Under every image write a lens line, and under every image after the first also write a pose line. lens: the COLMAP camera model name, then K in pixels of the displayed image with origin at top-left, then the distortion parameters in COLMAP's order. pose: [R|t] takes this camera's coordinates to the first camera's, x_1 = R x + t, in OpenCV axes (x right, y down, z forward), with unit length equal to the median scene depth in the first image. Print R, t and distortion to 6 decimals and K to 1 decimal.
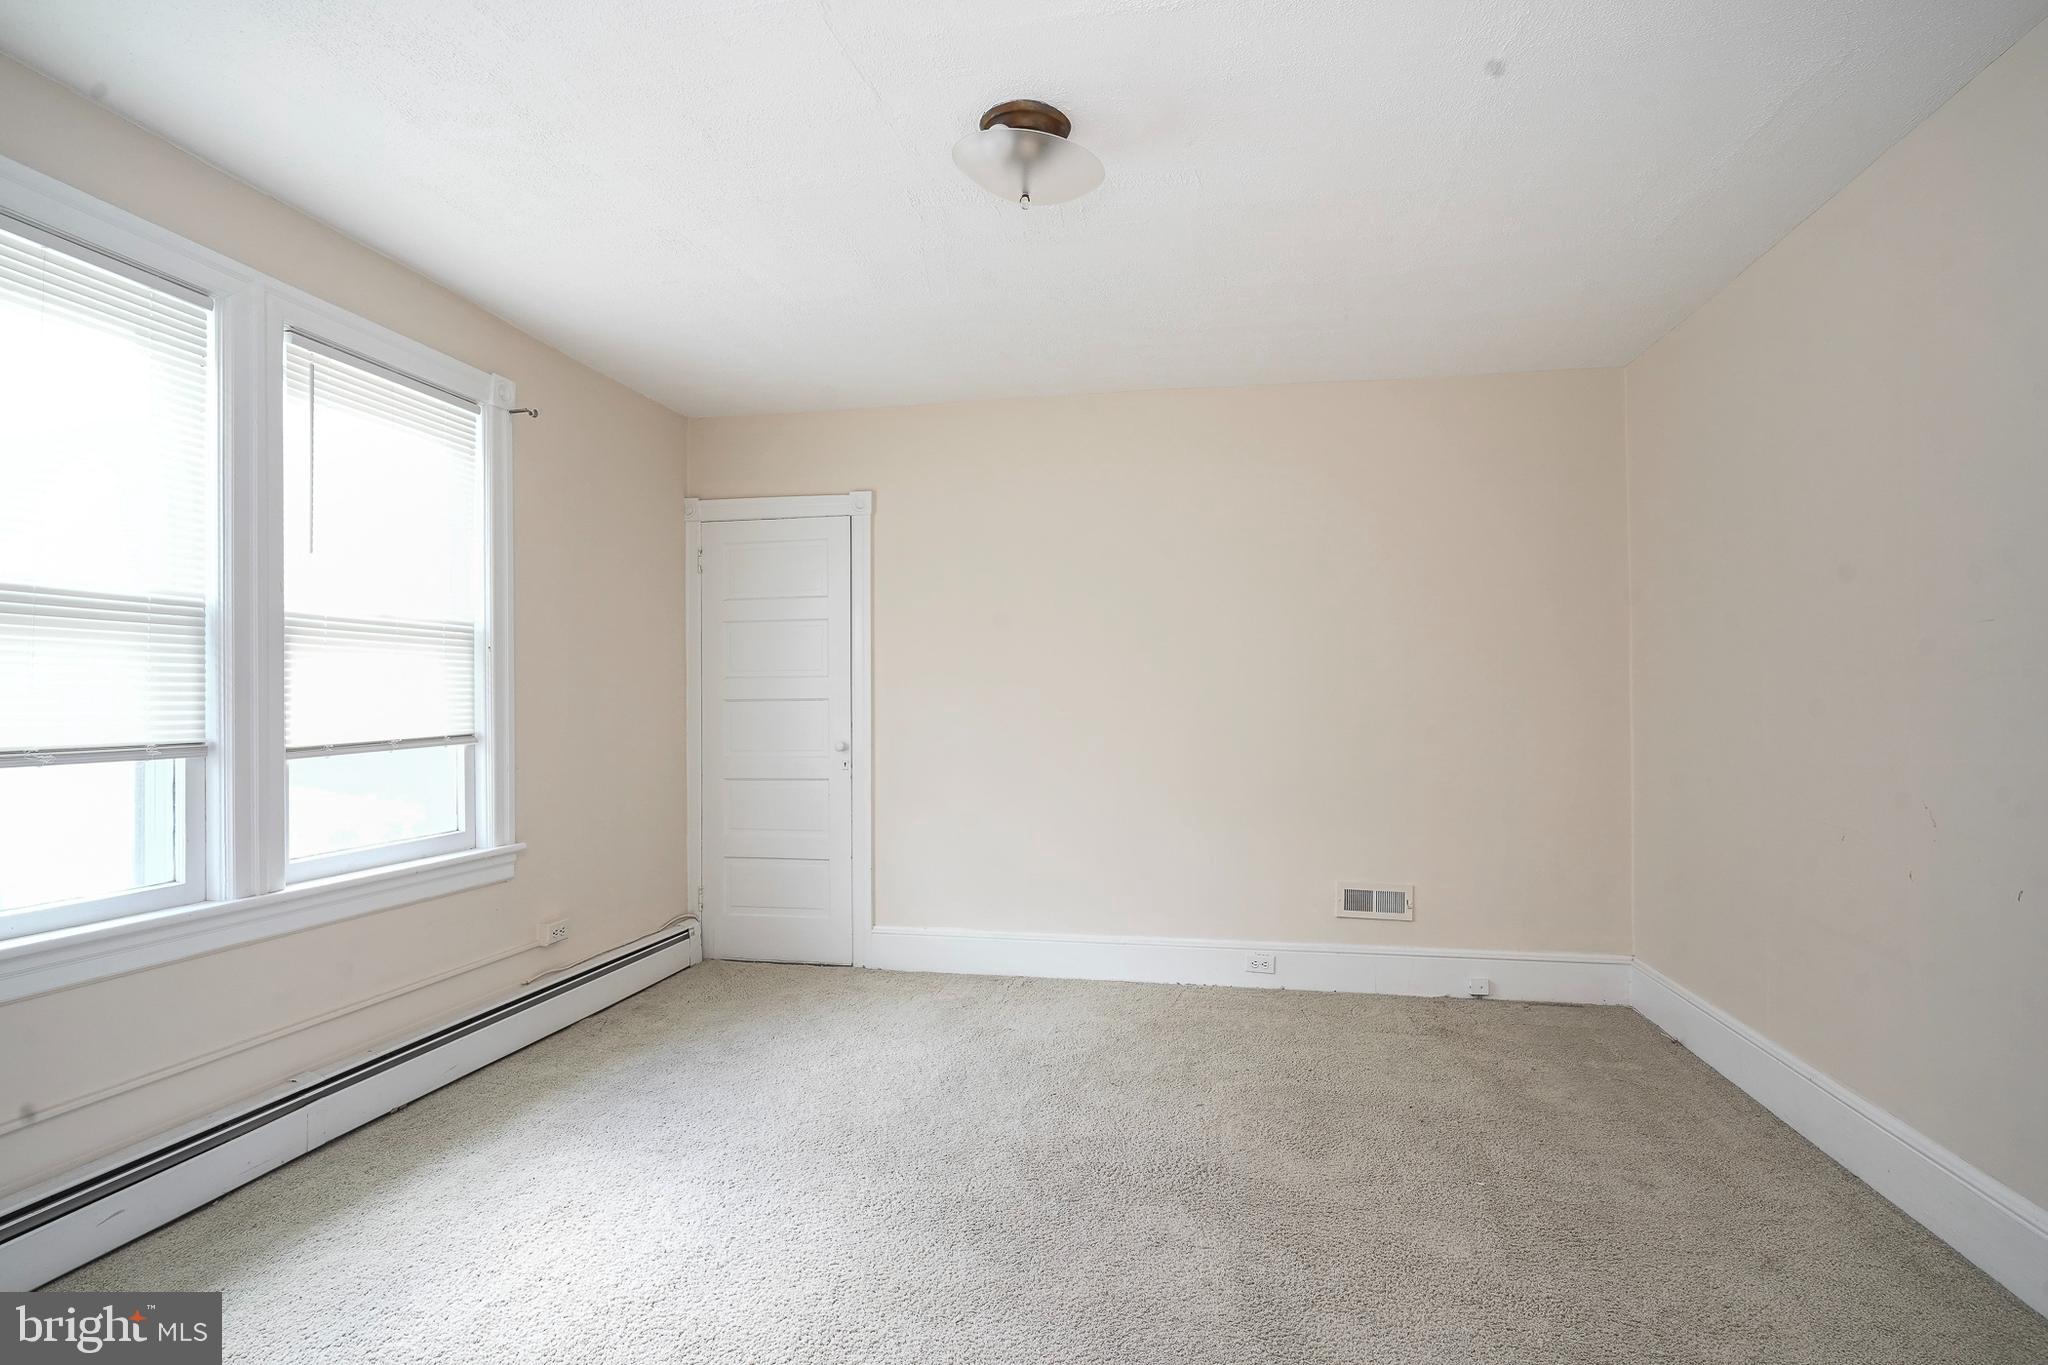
lens RADIAL K [[1005.2, 0, 1060.5], [0, 1005.2, 686.5], [0, 0, 1]] dist [-0.013041, 0.002952]
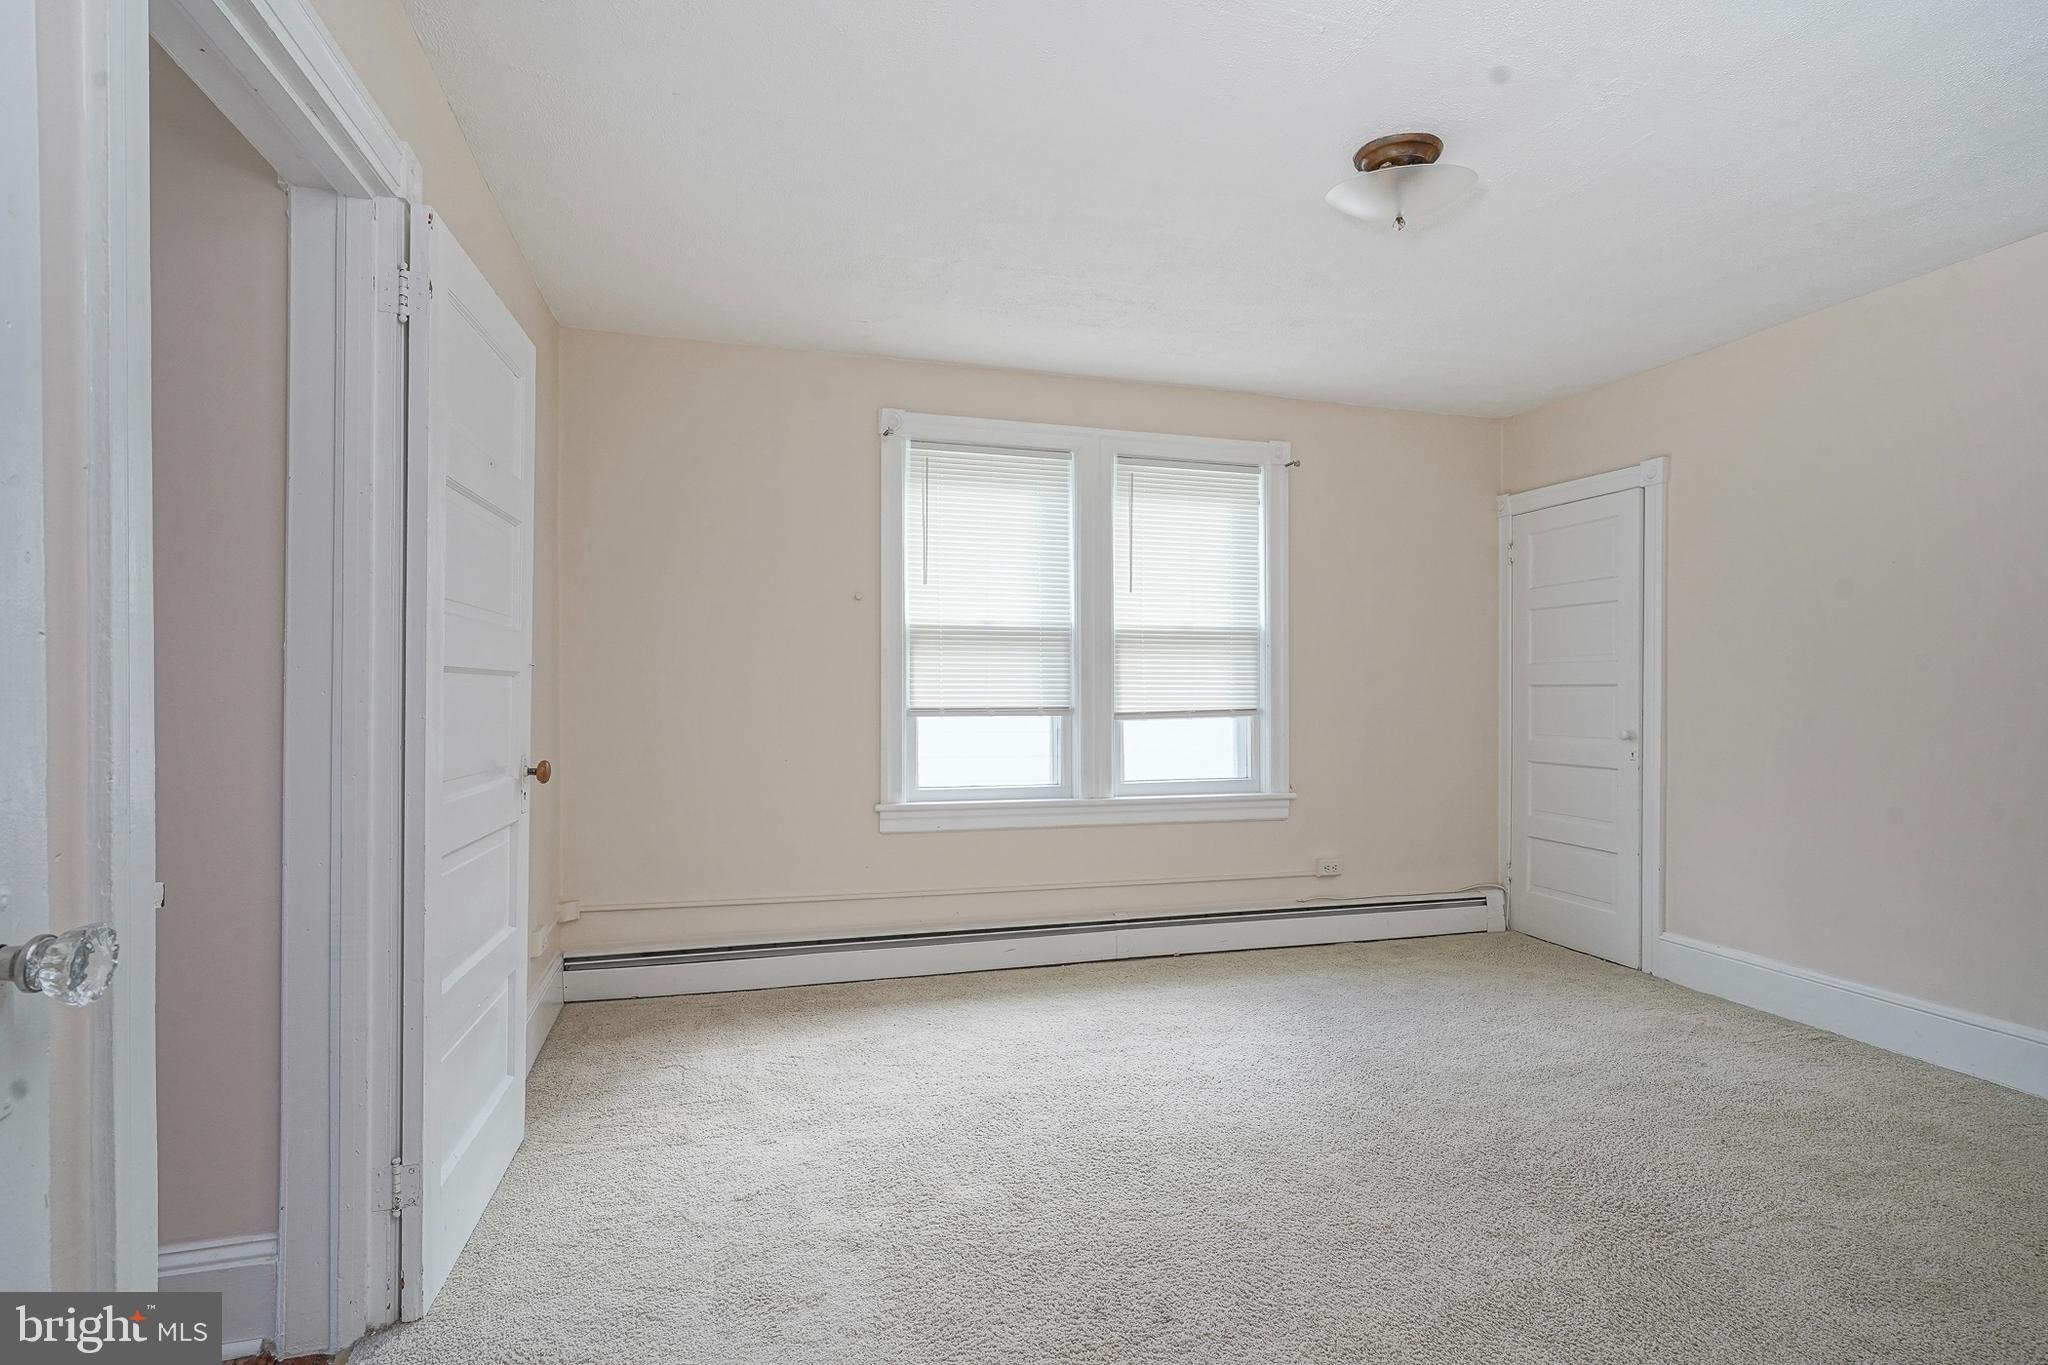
lens RADIAL K [[1005.2, 0, 1024.5], [0, 1005.2, 689.1], [0, 0, 1]] dist [-0.013041, 0.002952]
pose [[0.450940, 0.007364, -0.892524, 0.492420], [0.007142, 0.999904, 0.011858, 0.001825], [0.892526, -0.011722, 0.450844, 0.093714]]
